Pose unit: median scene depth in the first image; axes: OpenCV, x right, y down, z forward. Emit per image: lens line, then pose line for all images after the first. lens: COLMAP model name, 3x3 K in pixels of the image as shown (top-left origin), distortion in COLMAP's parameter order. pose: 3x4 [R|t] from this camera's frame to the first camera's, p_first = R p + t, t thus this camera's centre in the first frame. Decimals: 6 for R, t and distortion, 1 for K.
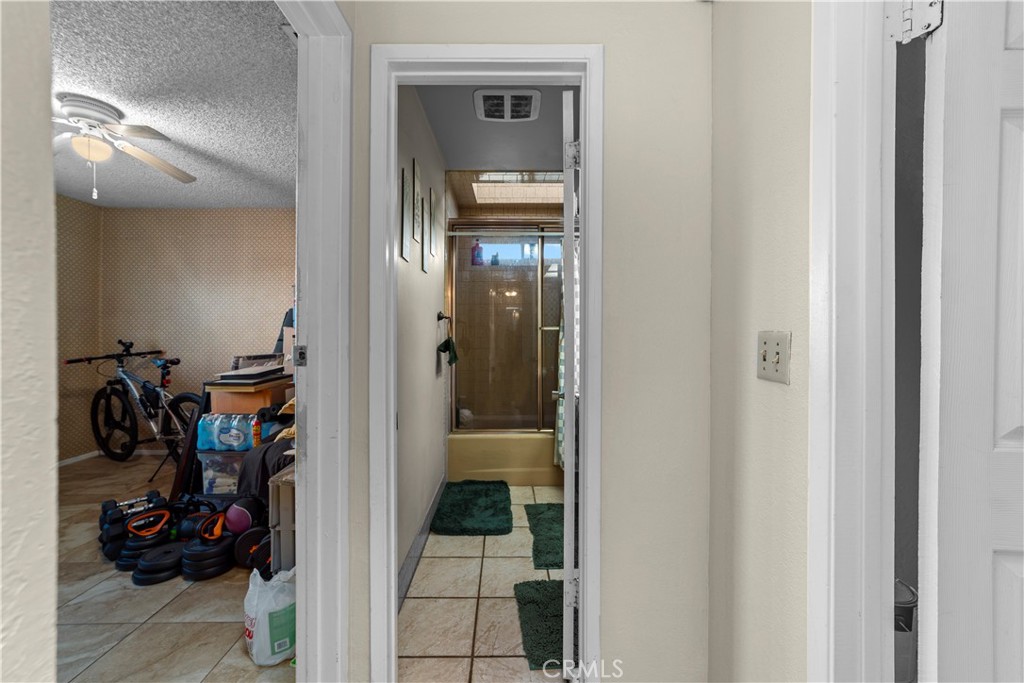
lens RADIAL K [[395.9, 0, 508.2], [0, 395.9, 335.3], [0, 0, 1]] dist [-0.002626, 0.000077]
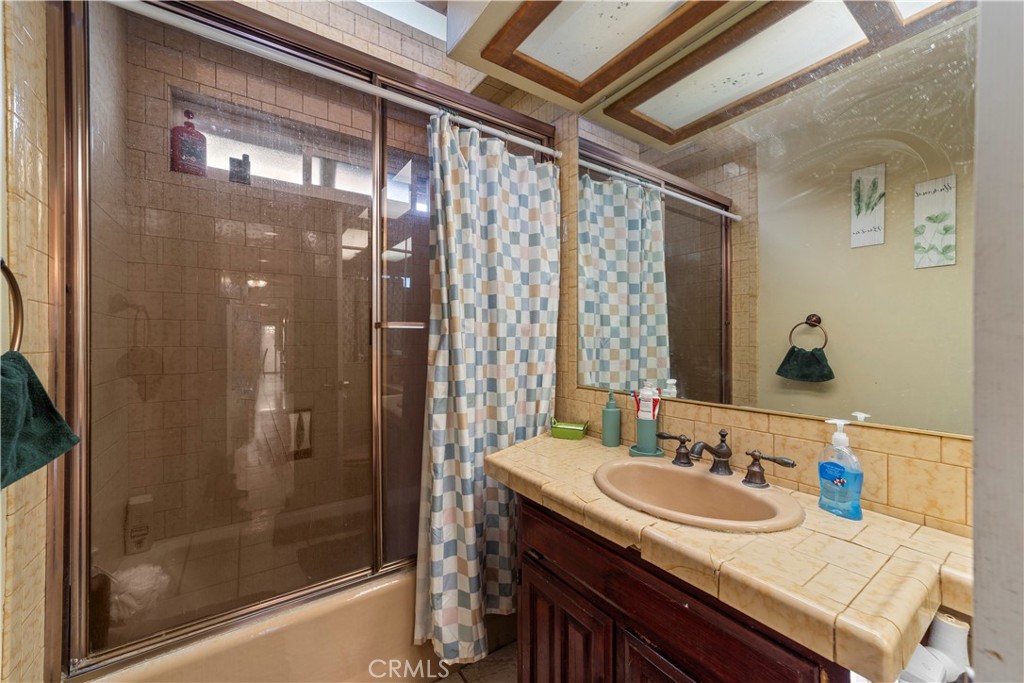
lens RADIAL K [[395.9, 0, 512.0], [0, 395.9, 341.5], [0, 0, 1]] dist [-0.002626, 0.000077]
pose [[0.831637, -0.002736, 0.555313, -0.025295], [-0.000027, 0.999988, 0.004967, -0.001823], [-0.555320, -0.004145, 0.831626, 0.455649]]
